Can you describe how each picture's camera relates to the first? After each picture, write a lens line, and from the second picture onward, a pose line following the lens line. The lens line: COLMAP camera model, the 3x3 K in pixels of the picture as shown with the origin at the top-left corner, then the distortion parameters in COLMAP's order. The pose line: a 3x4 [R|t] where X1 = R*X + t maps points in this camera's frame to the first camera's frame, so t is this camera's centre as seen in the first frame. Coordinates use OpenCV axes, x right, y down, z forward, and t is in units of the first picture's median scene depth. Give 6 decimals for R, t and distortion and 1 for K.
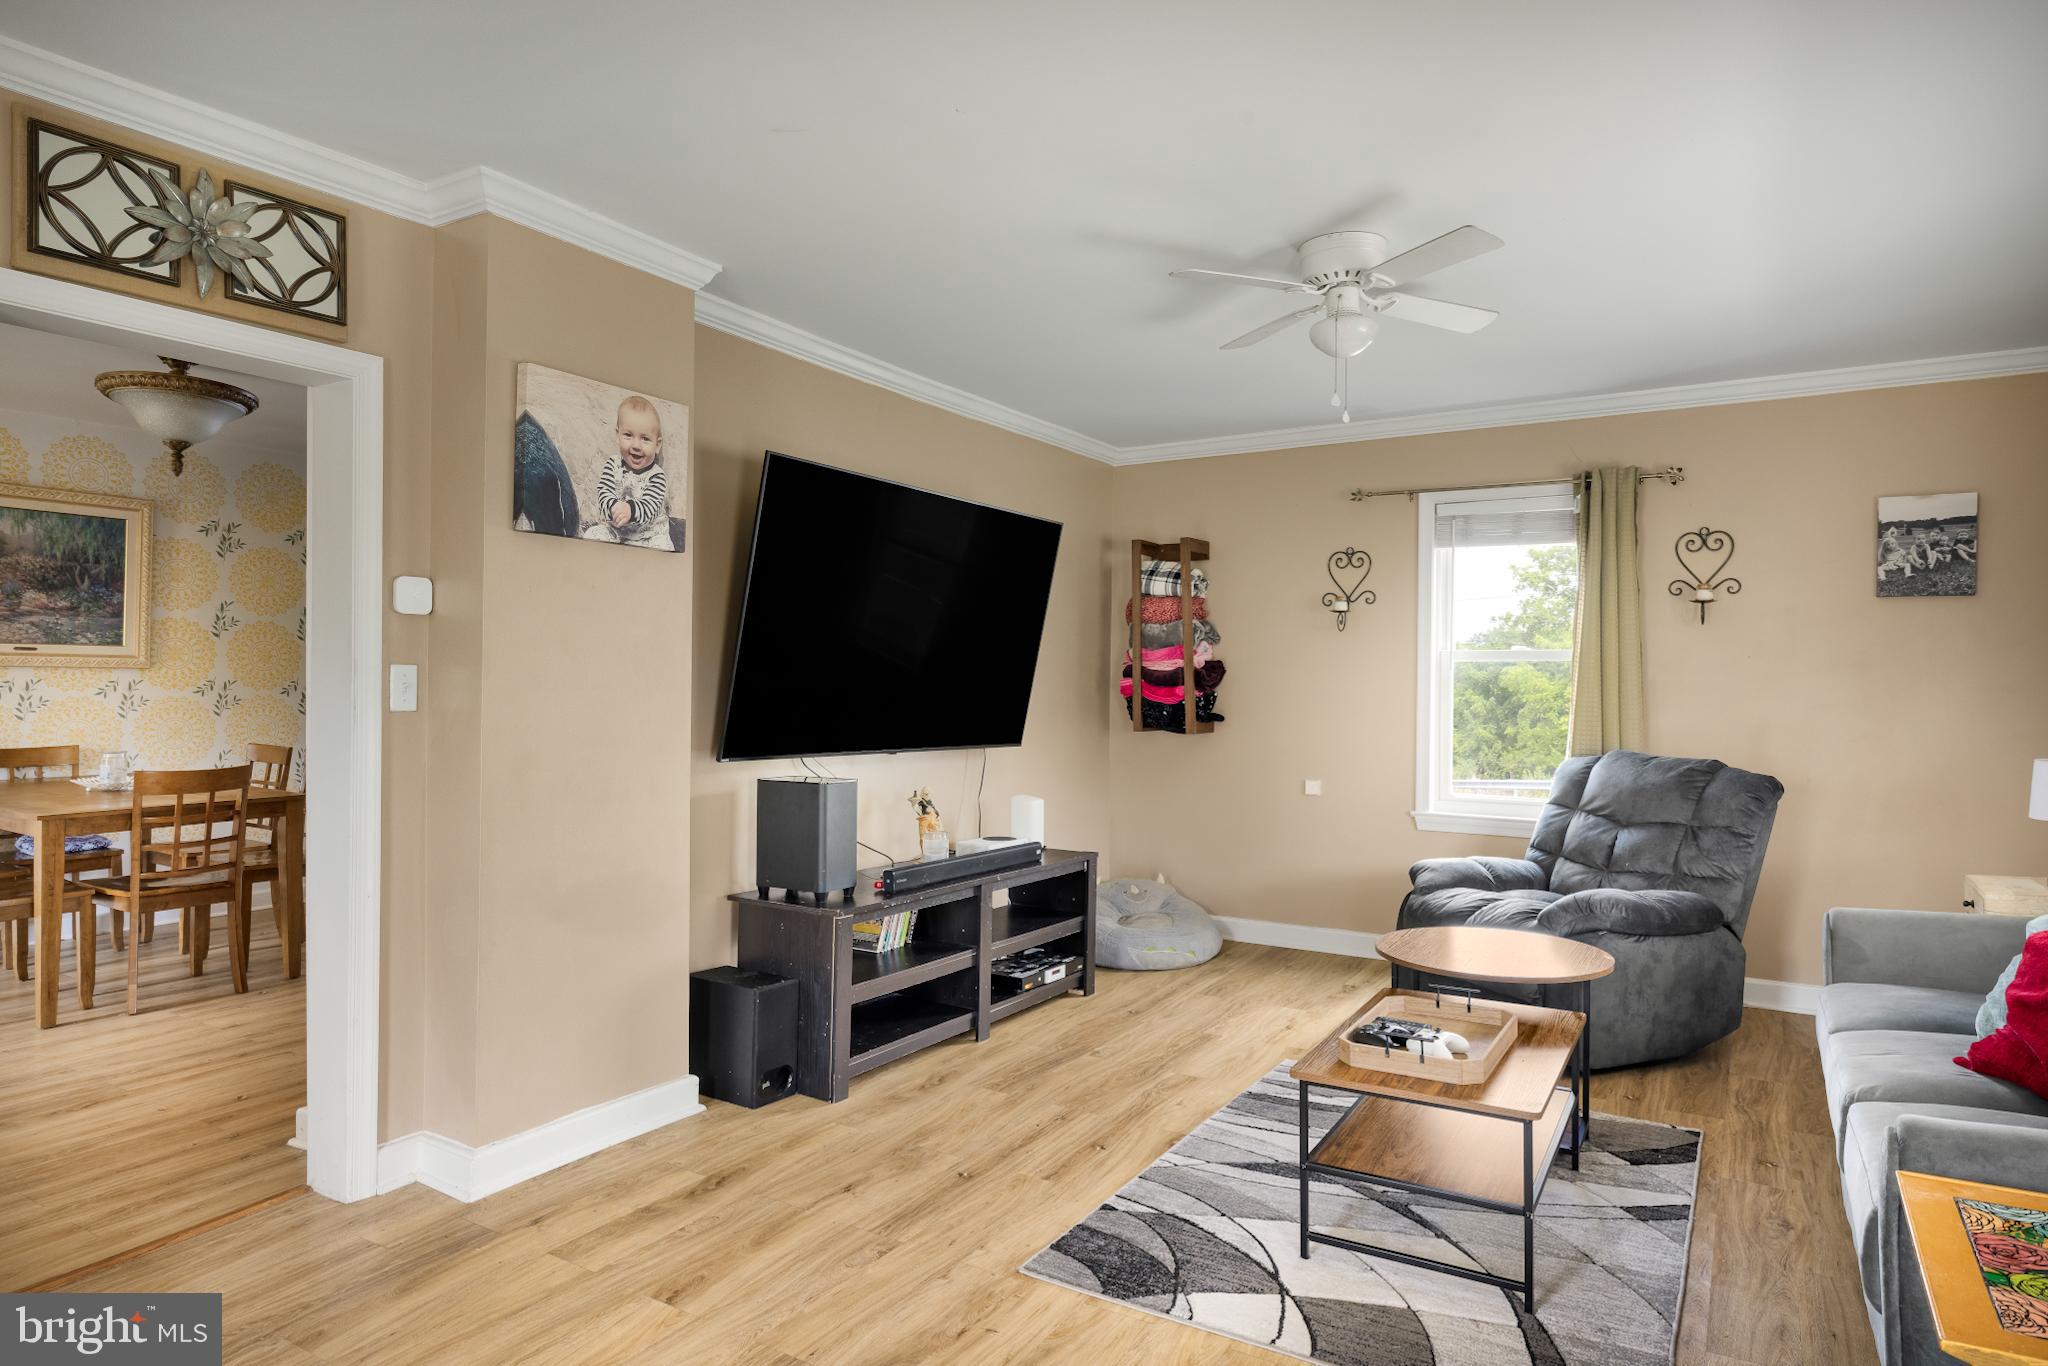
lens RADIAL K [[1180.0, 0, 1031.8], [0, 1180.0, 677.4], [0, 0, 1]] dist [-0.000228, 0.000221]
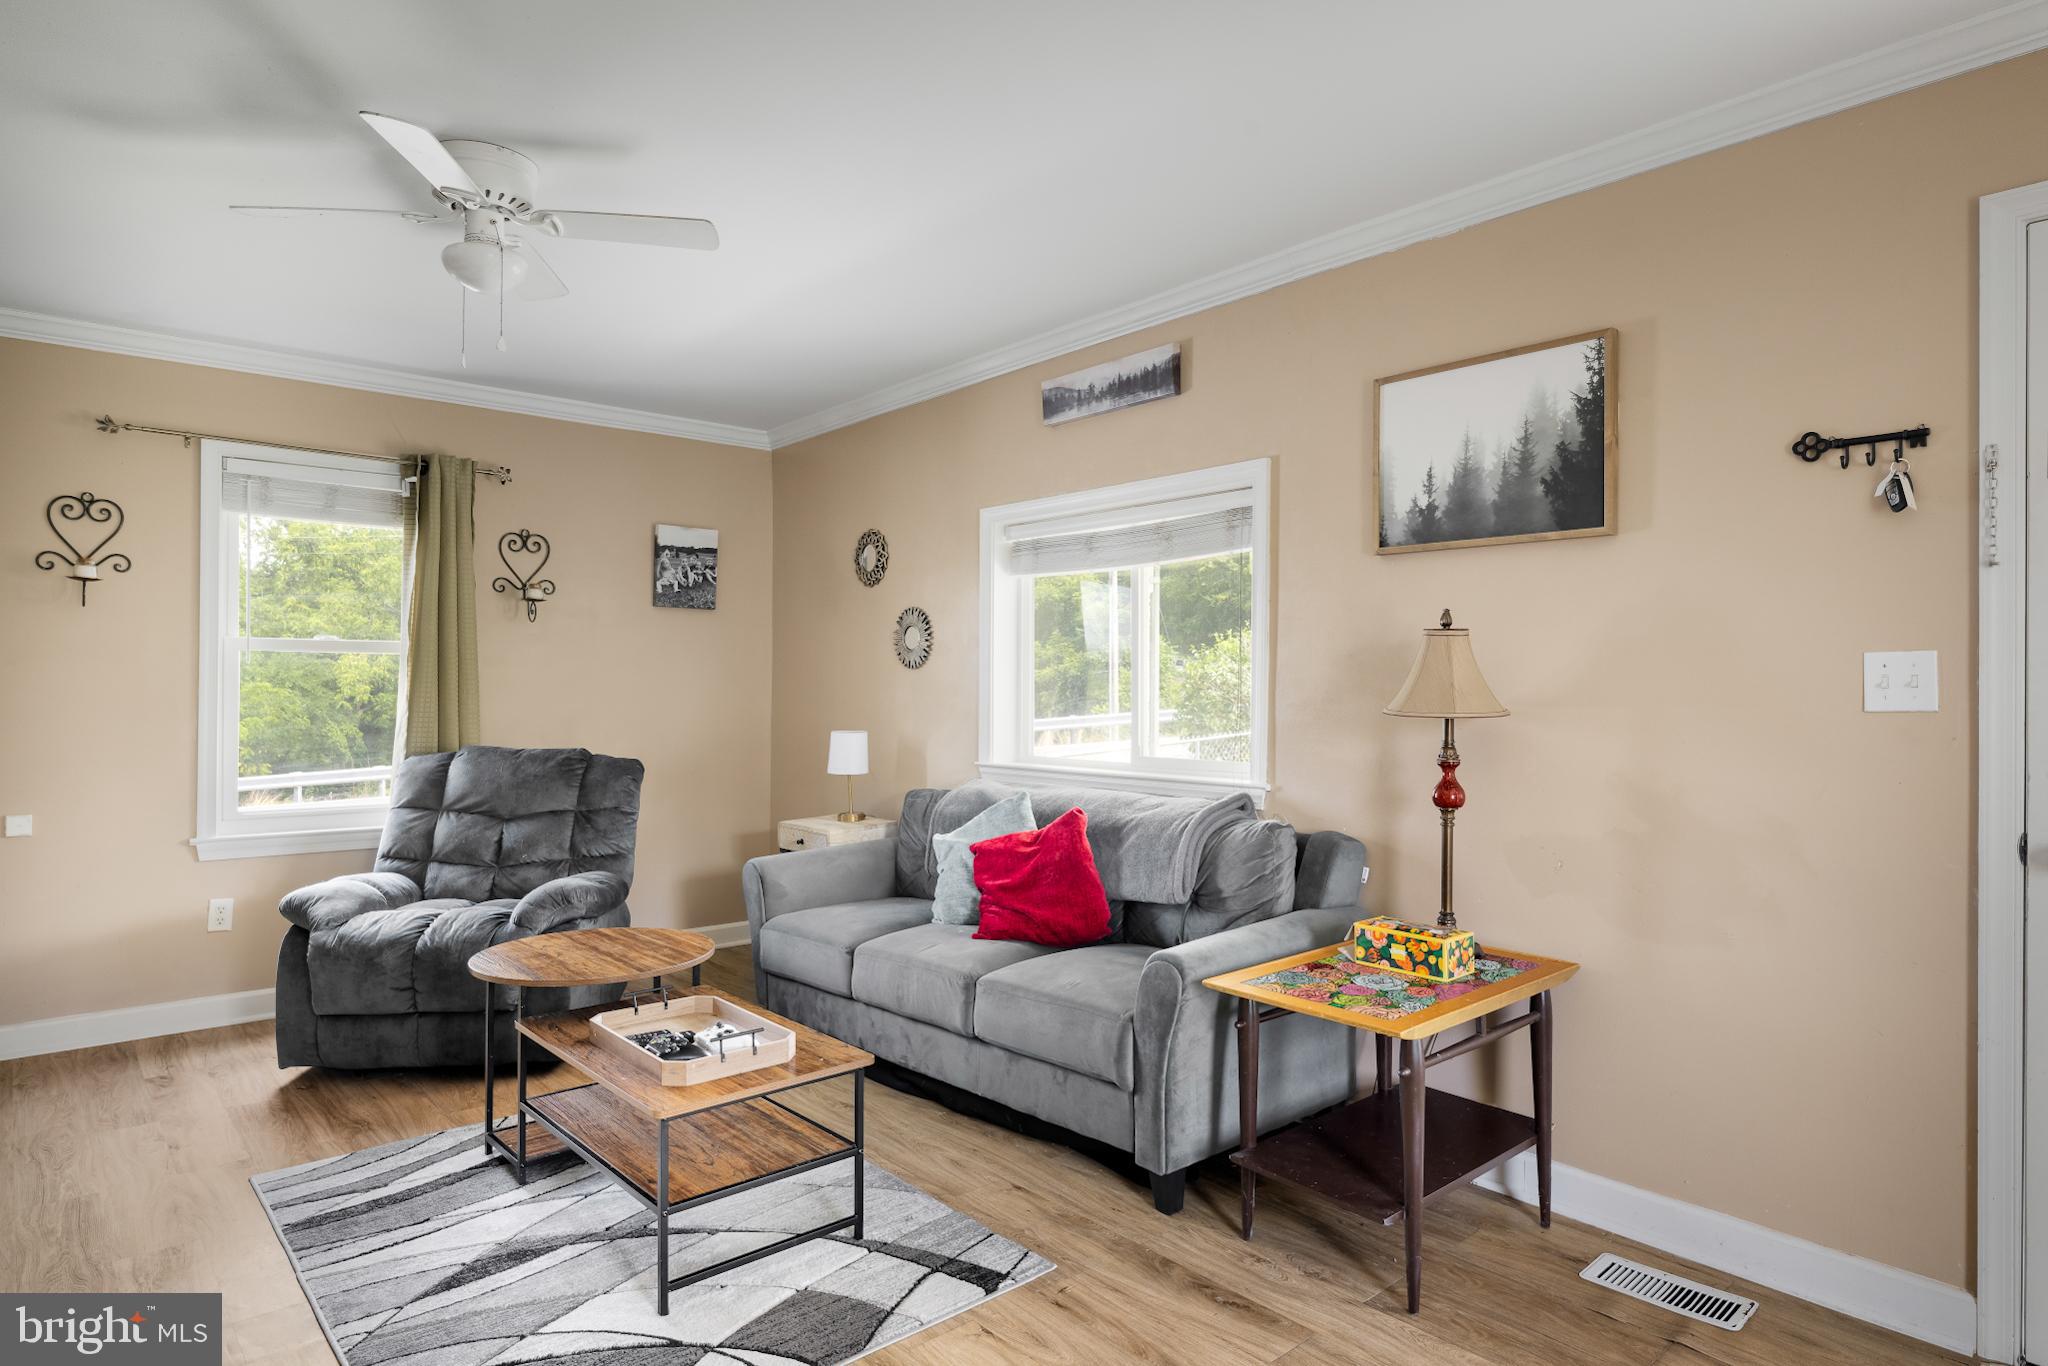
lens RADIAL K [[1180.0, 0, 1031.8], [0, 1180.0, 677.4], [0, 0, 1]] dist [-0.000228, 0.000221]
pose [[0.300581, 0.001135, 0.953755, -0.322801], [-0.004953, 0.999988, 0.000371, 0.002187], [-0.953743, -0.004836, 0.300583, 0.274608]]
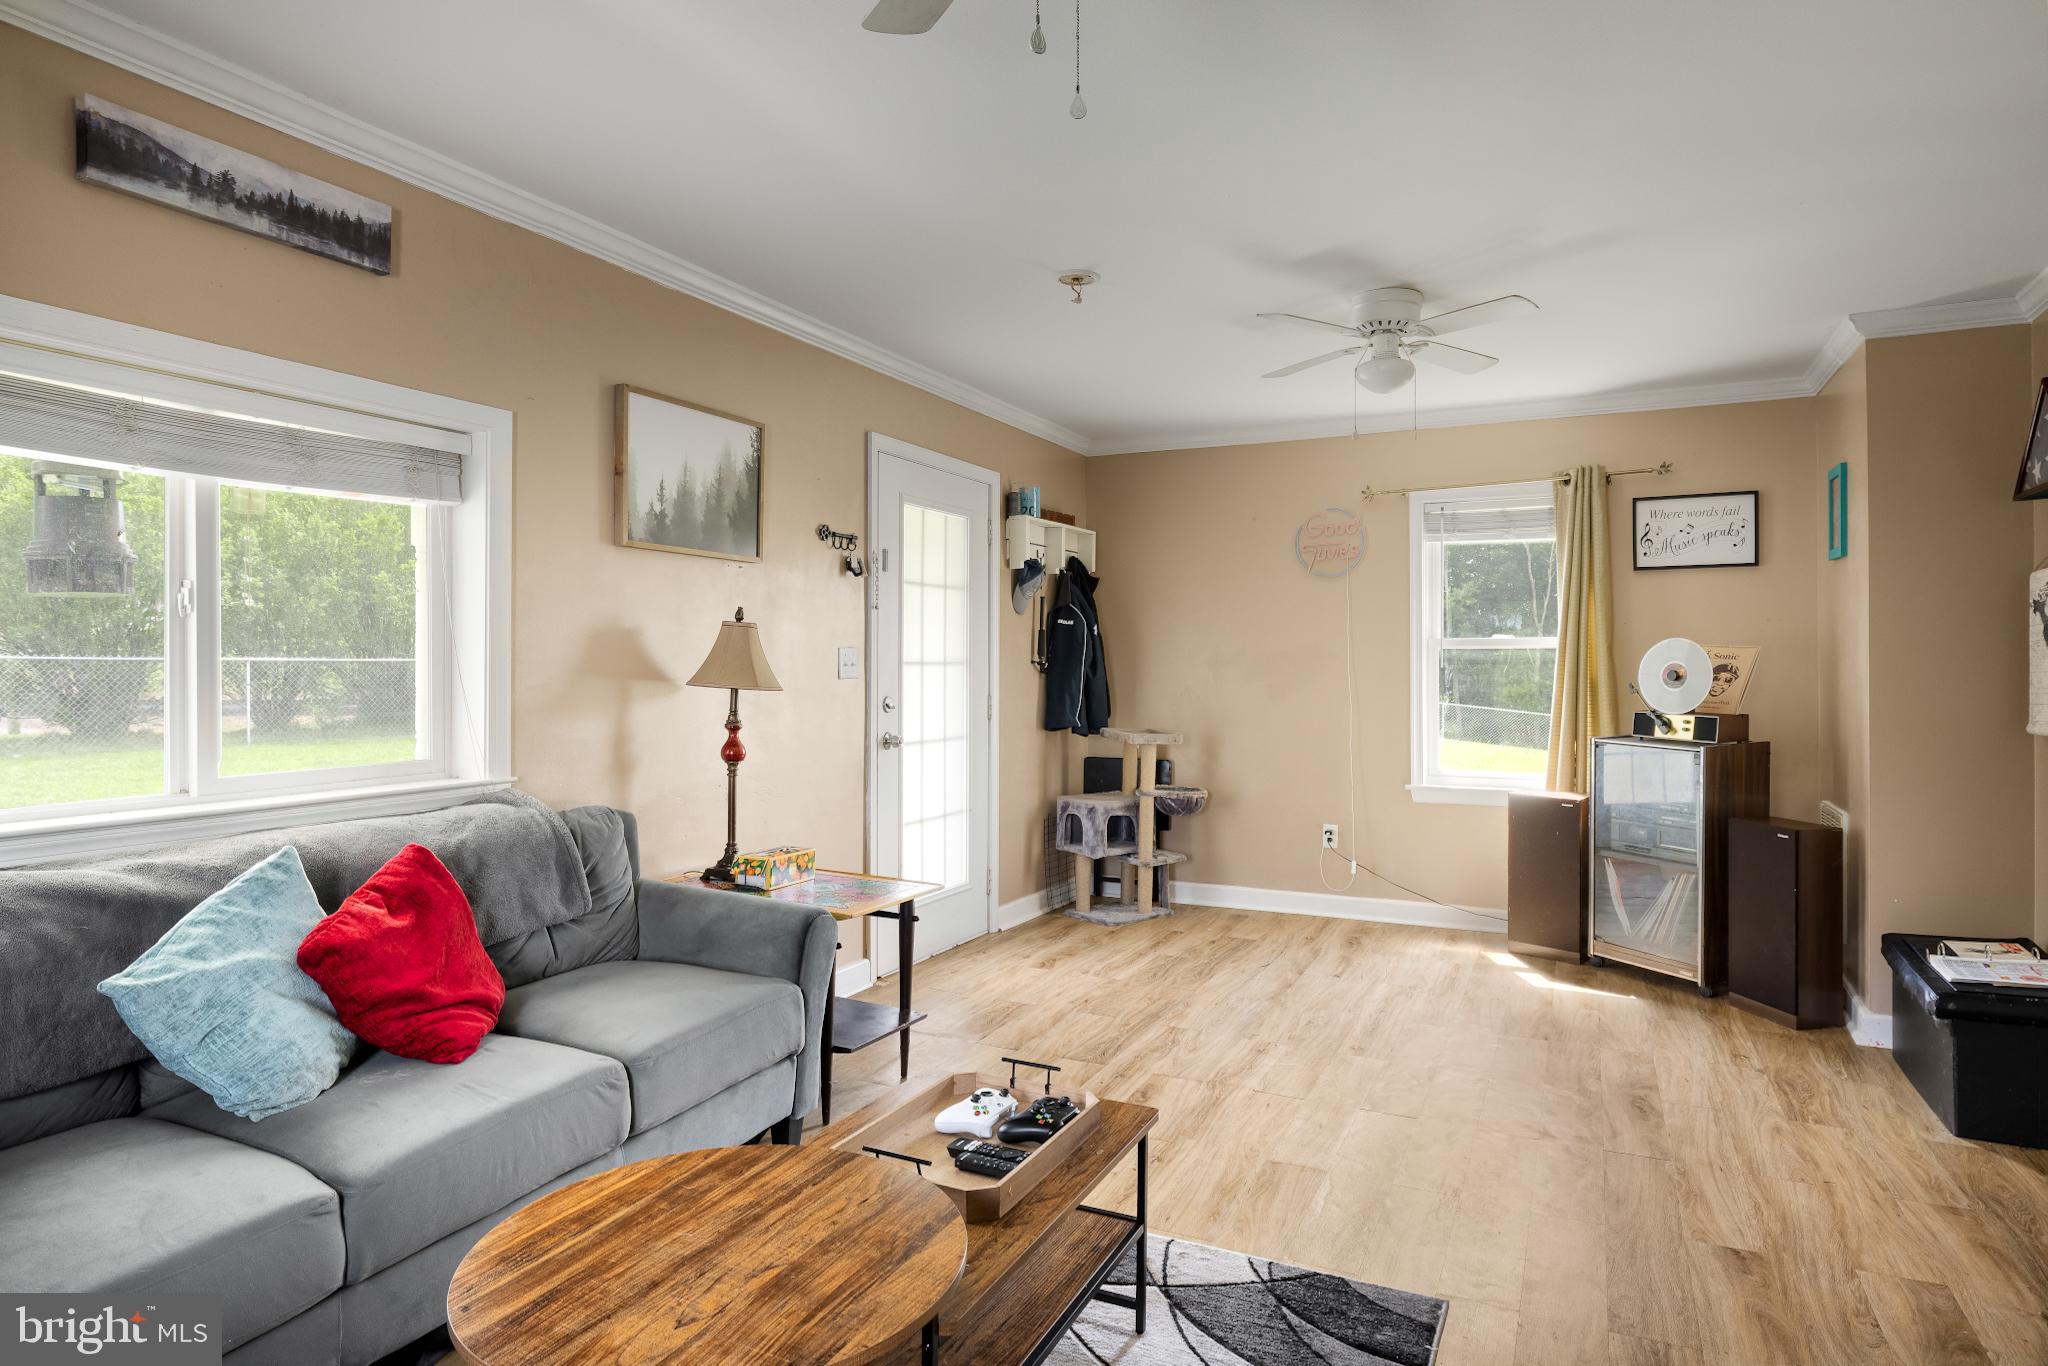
lens RADIAL K [[1180.0, 0, 1031.8], [0, 1180.0, 677.4], [0, 0, 1]] dist [-0.000228, 0.000221]
pose [[-0.995220, -0.008115, -0.097321, 0.237646], [-0.008849, 0.999936, 0.007113, 0.006047], [0.097257, 0.007940, -0.995228, 1.101995]]
